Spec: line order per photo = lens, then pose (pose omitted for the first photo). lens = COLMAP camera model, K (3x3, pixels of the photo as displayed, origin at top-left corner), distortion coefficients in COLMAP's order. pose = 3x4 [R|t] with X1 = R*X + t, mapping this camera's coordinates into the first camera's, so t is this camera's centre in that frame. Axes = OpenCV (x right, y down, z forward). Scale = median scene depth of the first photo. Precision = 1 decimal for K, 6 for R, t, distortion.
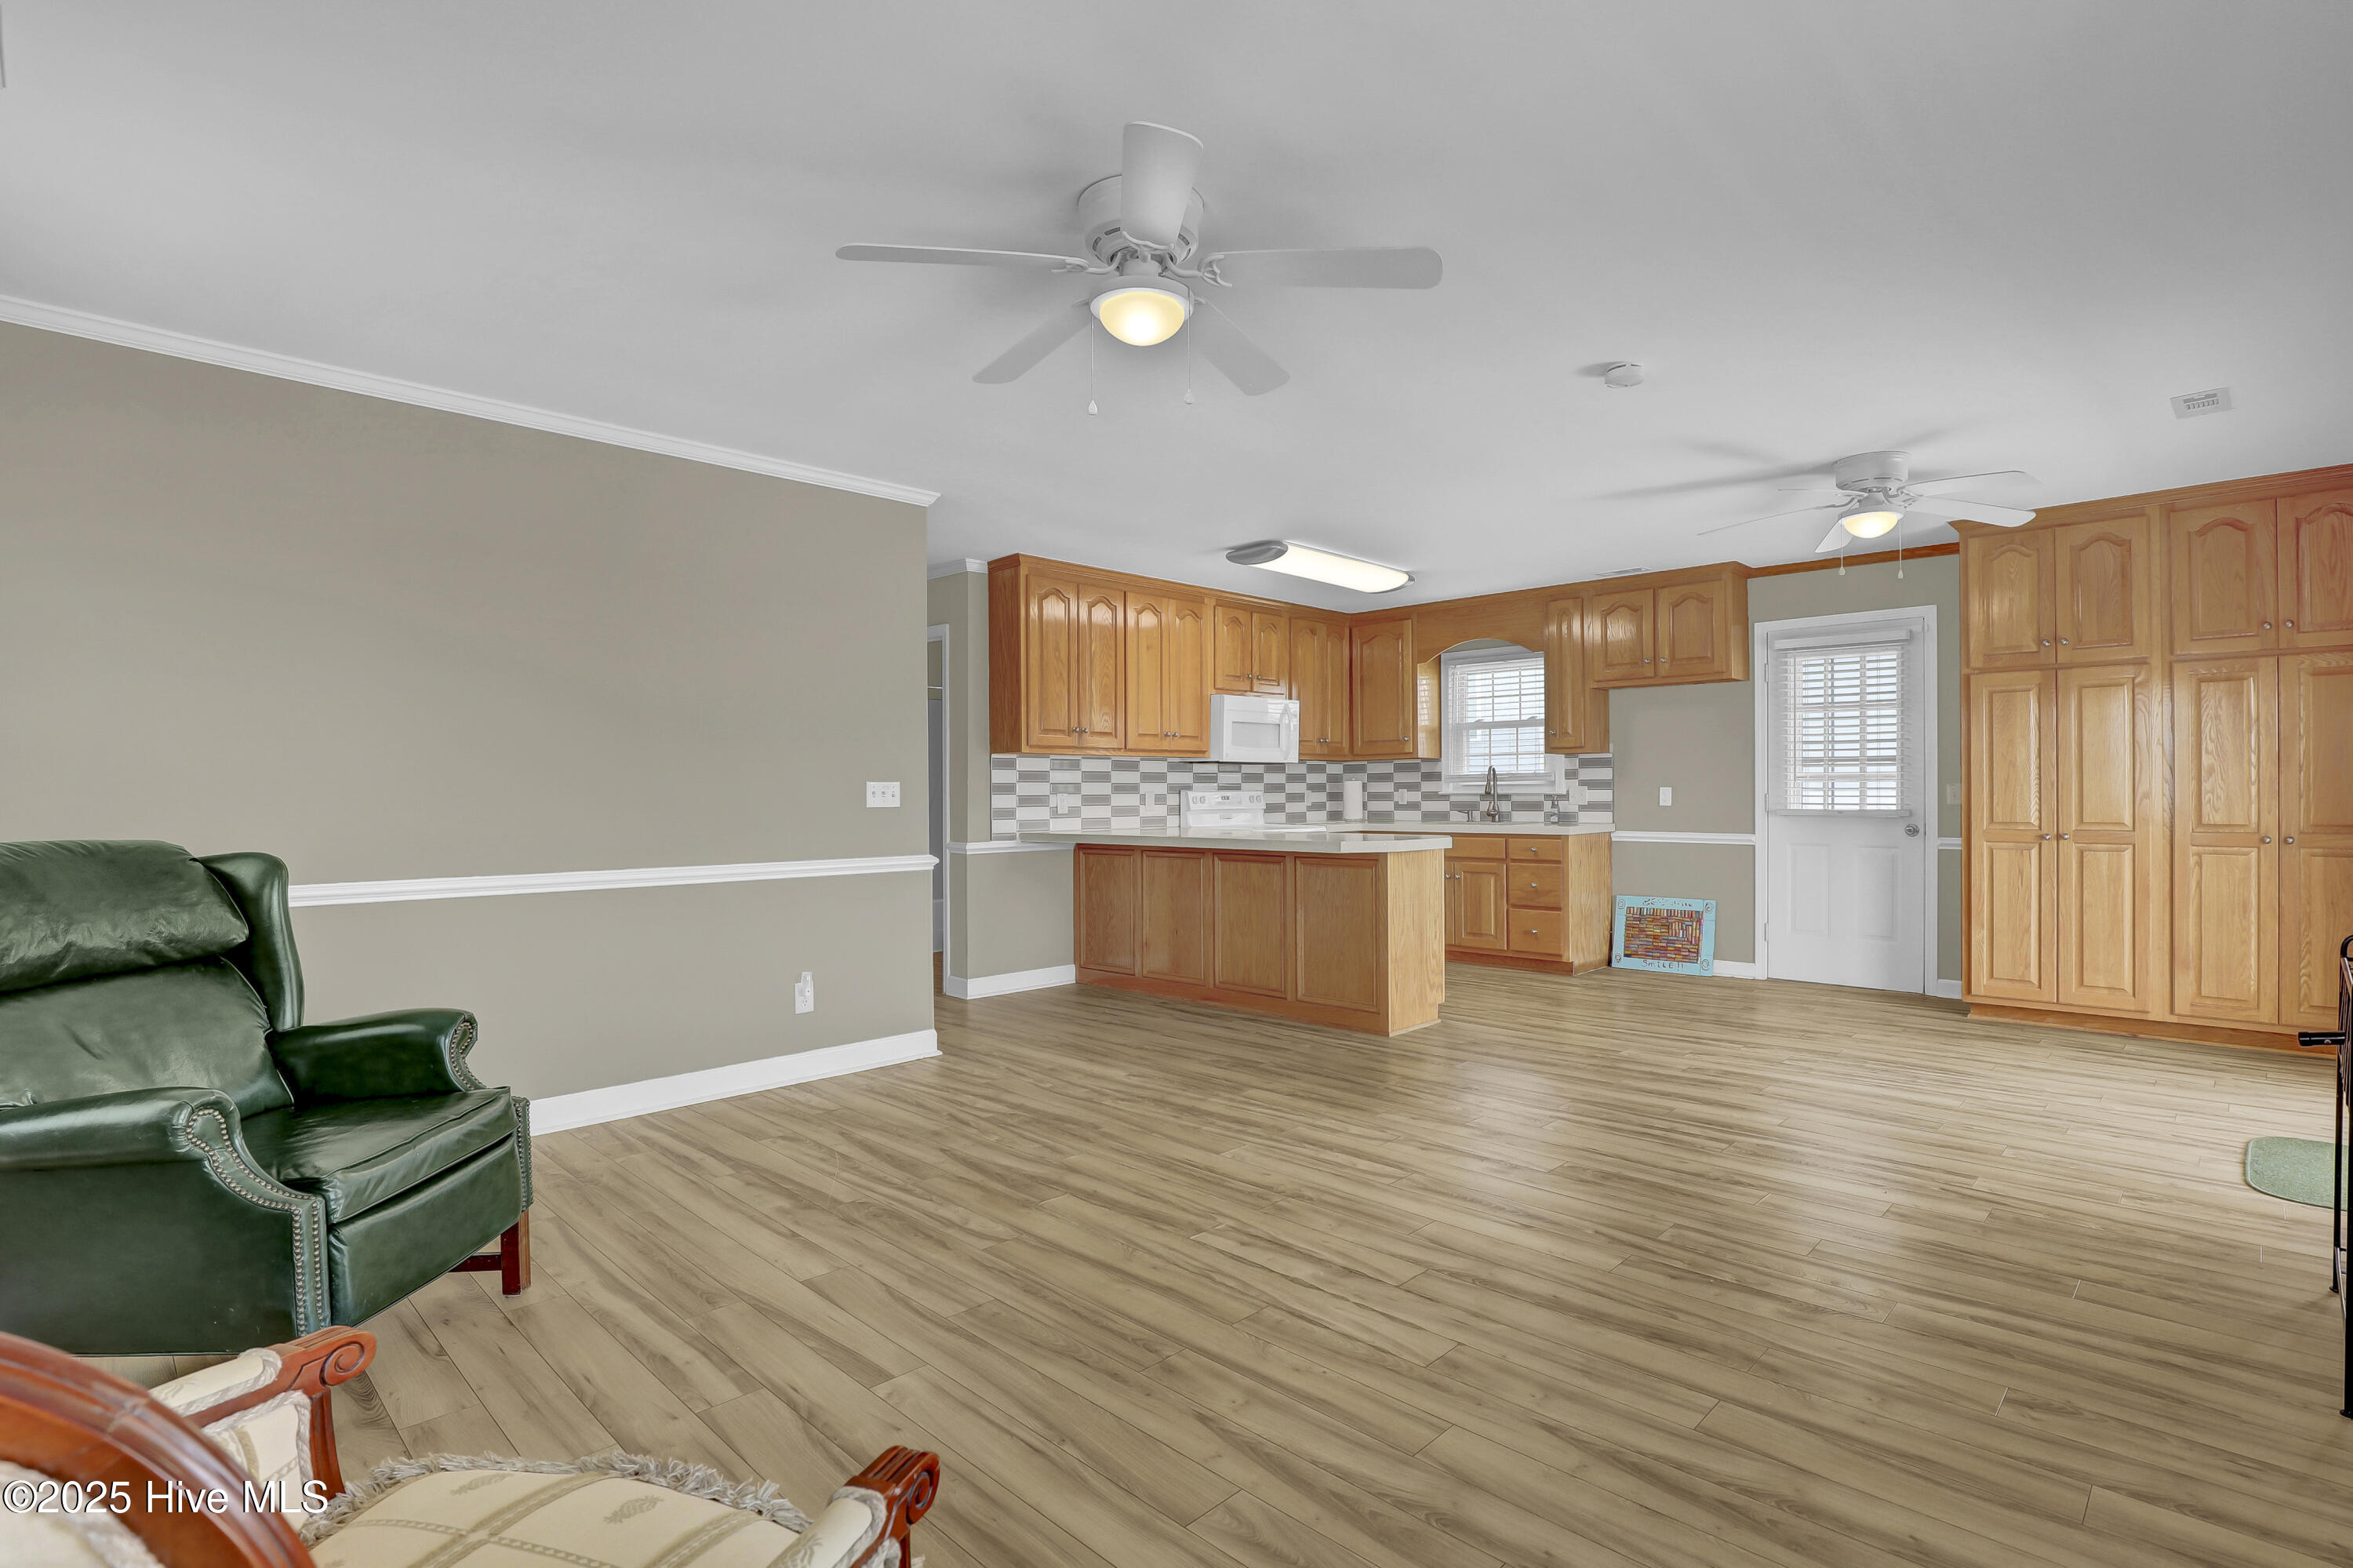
lens RADIAL K [[1112.8, 0, 1191.7], [0, 1112.8, 789.0], [0, 0, 1]] dist [-0.029468, 0.001432]
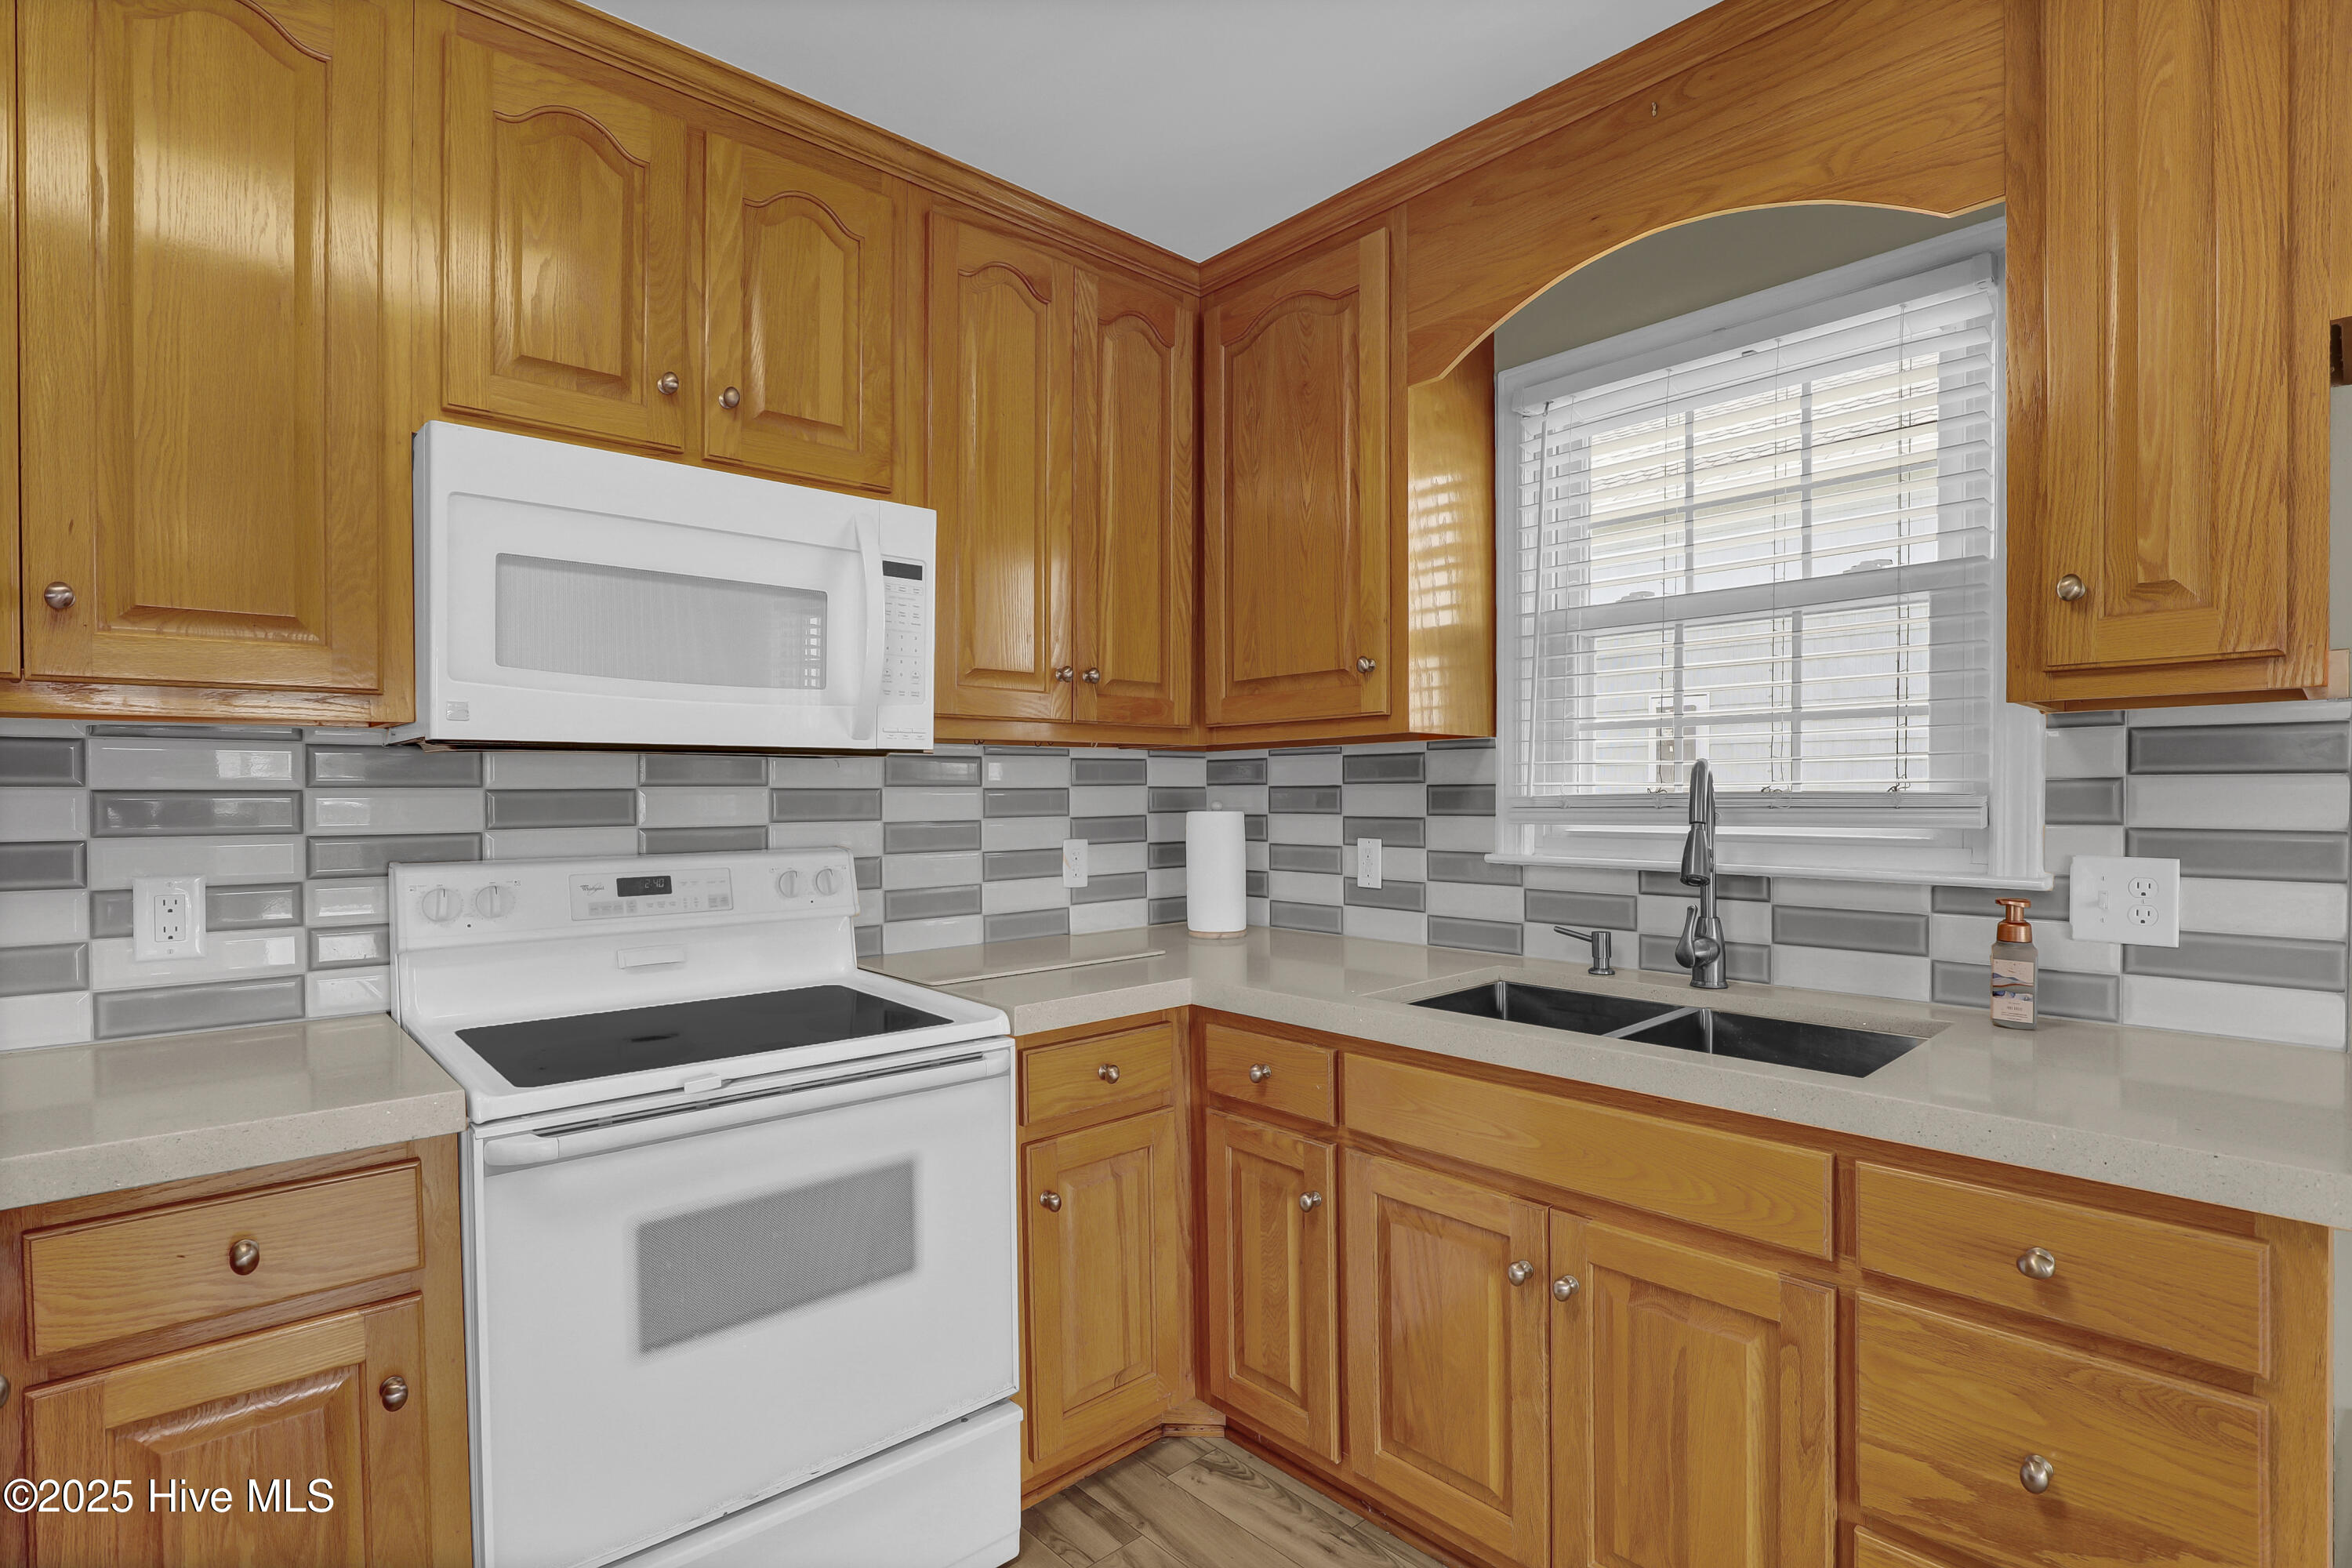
lens RADIAL K [[1112.3, 0, 1179.3], [0, 1112.3, 797.7], [0, 0, 1]] dist [-0.029468, 0.001432]
pose [[0.997723, 0.003034, -0.067372, 0.177448], [-0.002480, 0.999962, 0.008304, -0.015371], [0.067395, -0.008118, 0.997693, 0.772521]]
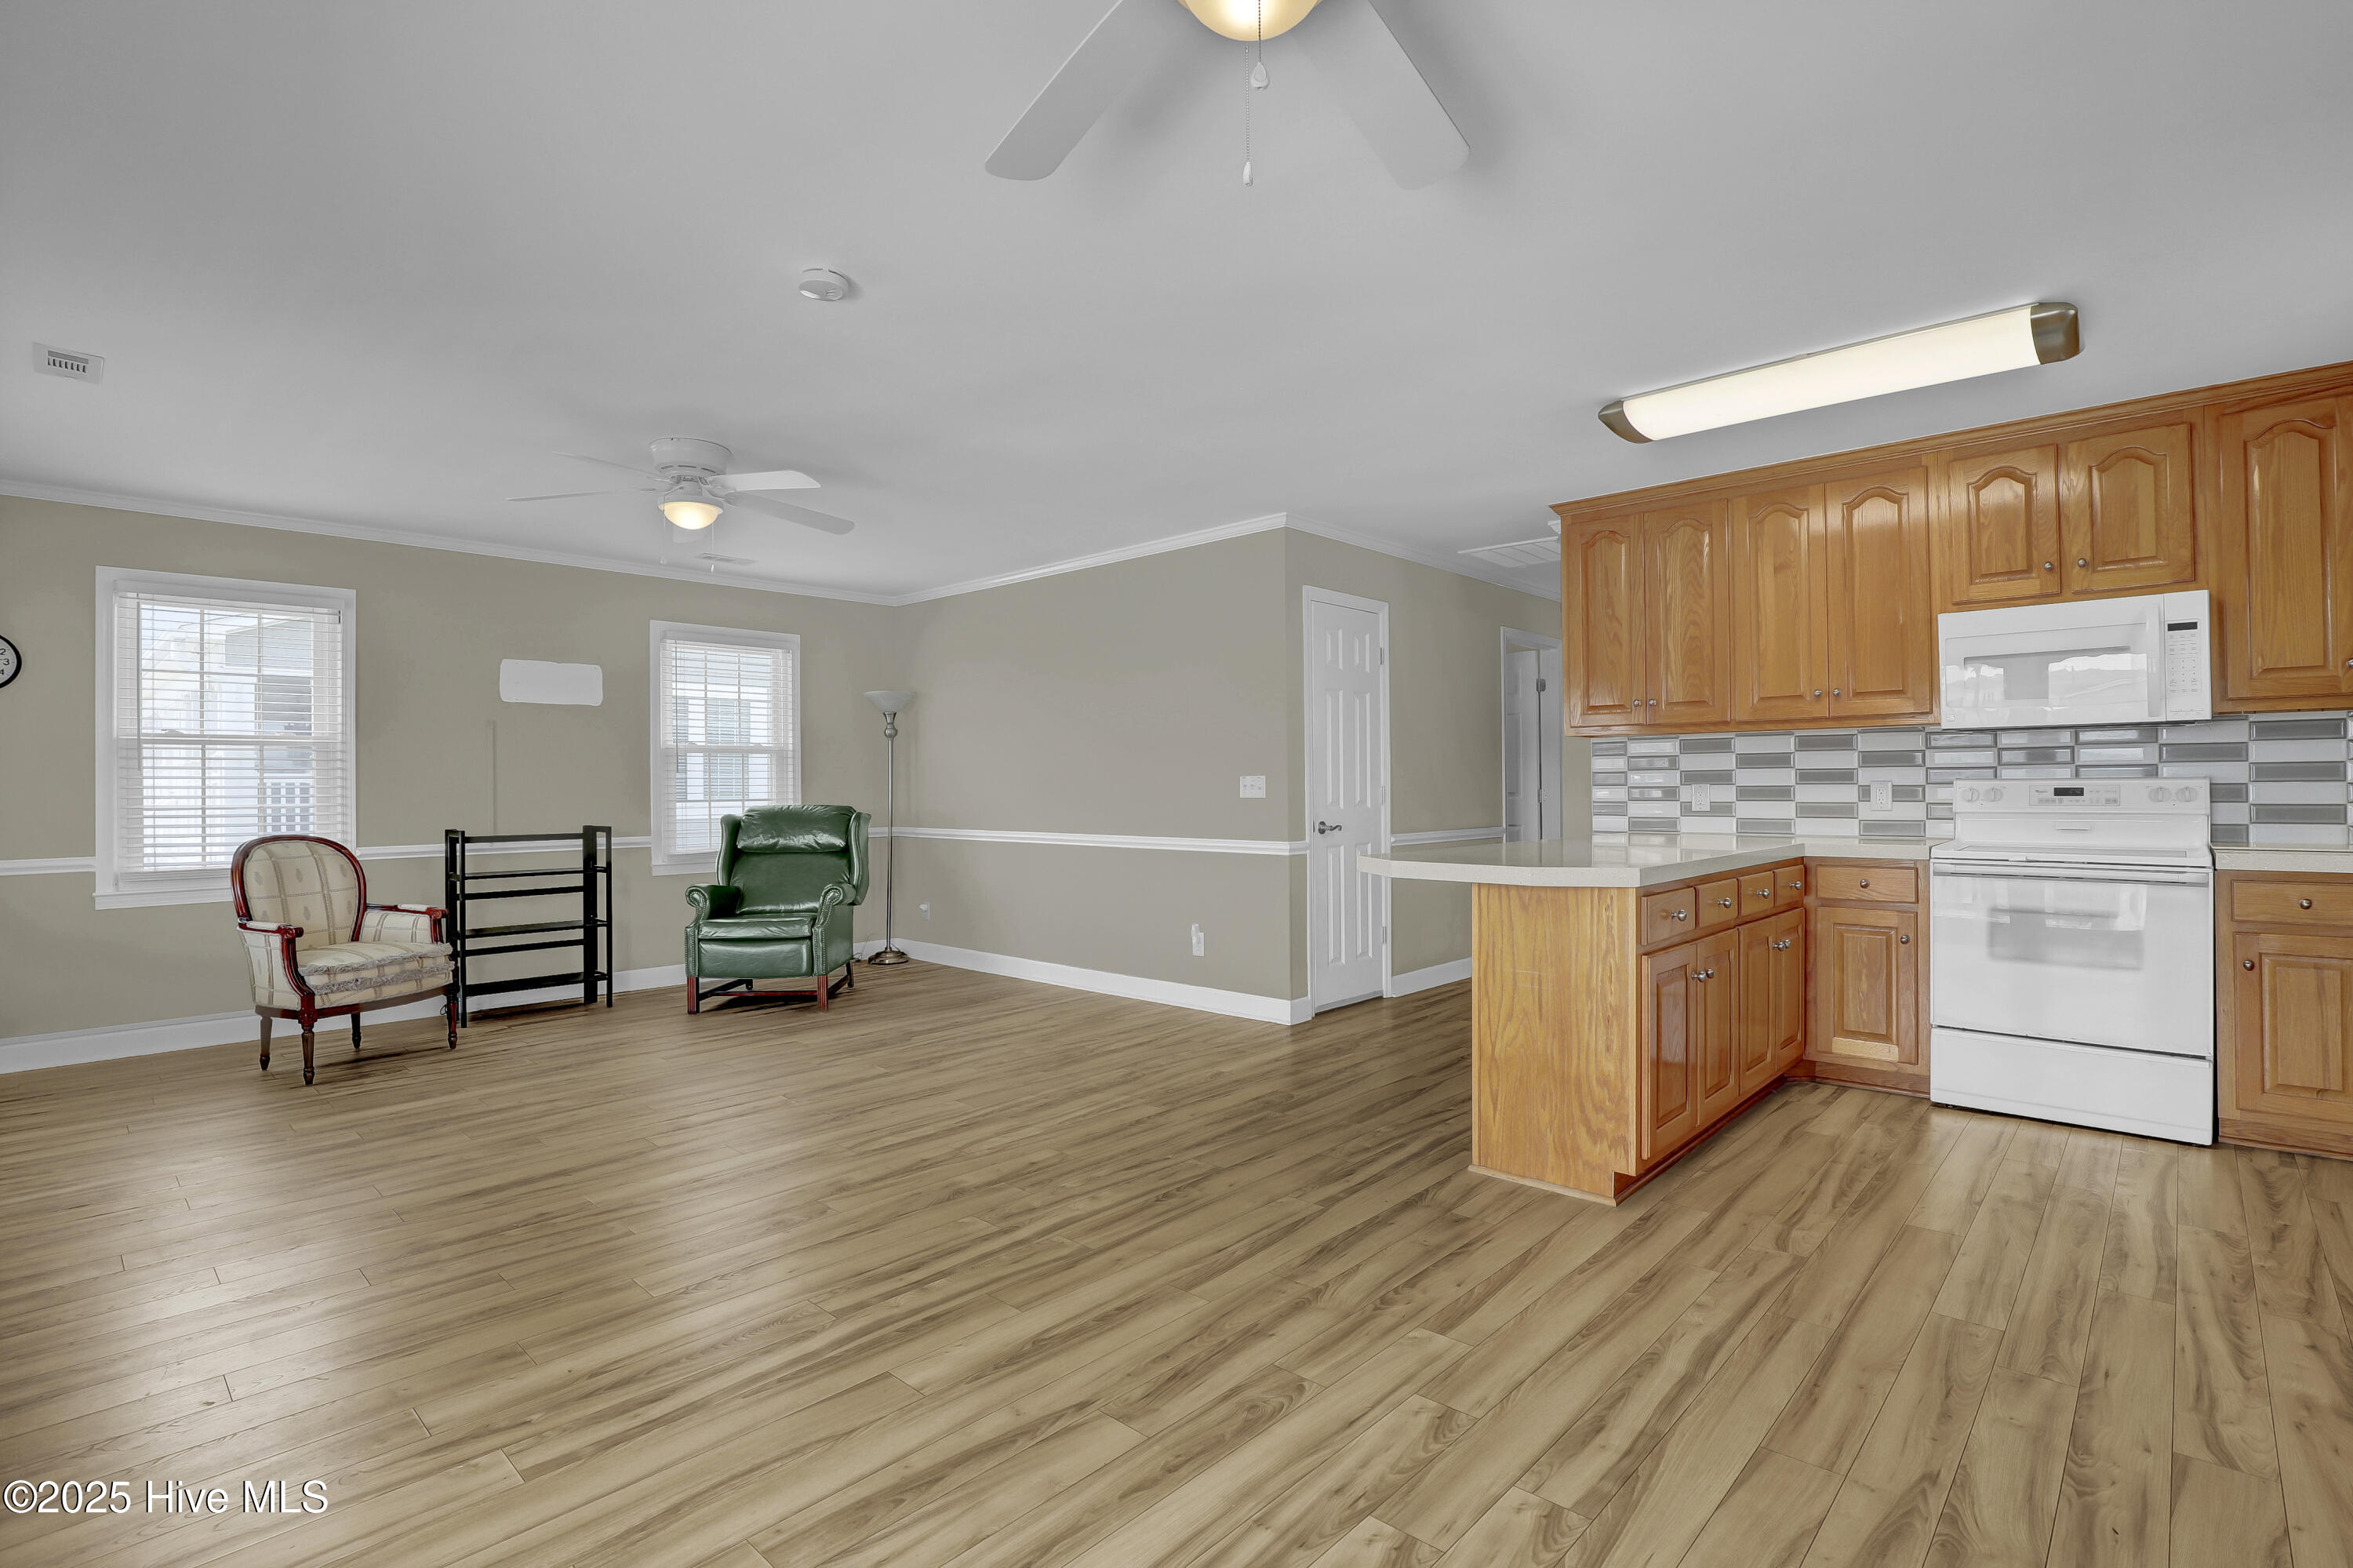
lens RADIAL K [[1112.8, 0, 1221.4], [0, 1112.8, 786.2], [0, 0, 1]] dist [-0.029468, 0.001432]
pose [[0.042943, 0.006606, -0.999056, 0.561159], [0.009577, 0.999929, 0.007024, -0.002605], [0.999032, -0.009870, 0.042876, 0.579144]]
